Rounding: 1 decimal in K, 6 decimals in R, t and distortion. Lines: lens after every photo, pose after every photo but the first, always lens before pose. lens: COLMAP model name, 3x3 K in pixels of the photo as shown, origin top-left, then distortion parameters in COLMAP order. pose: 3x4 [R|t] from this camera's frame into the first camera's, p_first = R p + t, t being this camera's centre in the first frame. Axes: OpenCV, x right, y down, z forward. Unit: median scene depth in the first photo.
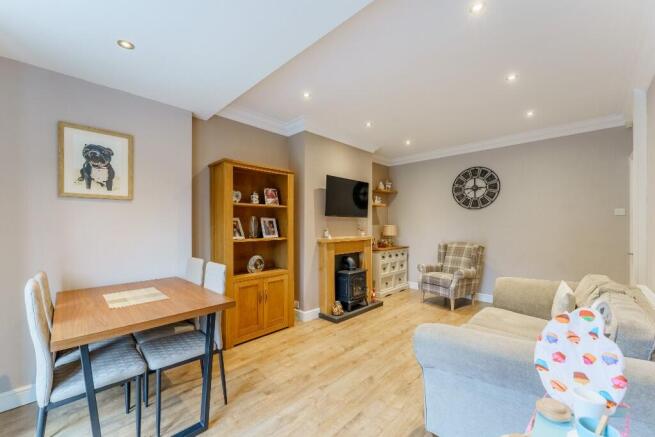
lens RADIAL K [[268.8, 0, 325.1], [0, 268.8, 222.1], [0, 0, 1]] dist [-0.000630, -0.000569]
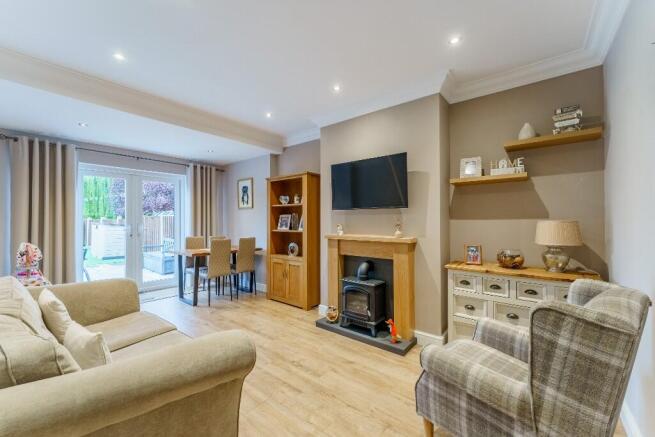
lens RADIAL K [[268.8, 0, 325.1], [0, 268.8, 222.1], [0, 0, 1]] dist [-0.000630, -0.000569]
pose [[0.071292, 0.000235, -0.997455, 1.071268], [0.004677, 0.999989, 0.000570, 0.021713], [0.997445, -0.004705, 0.071290, 1.070533]]
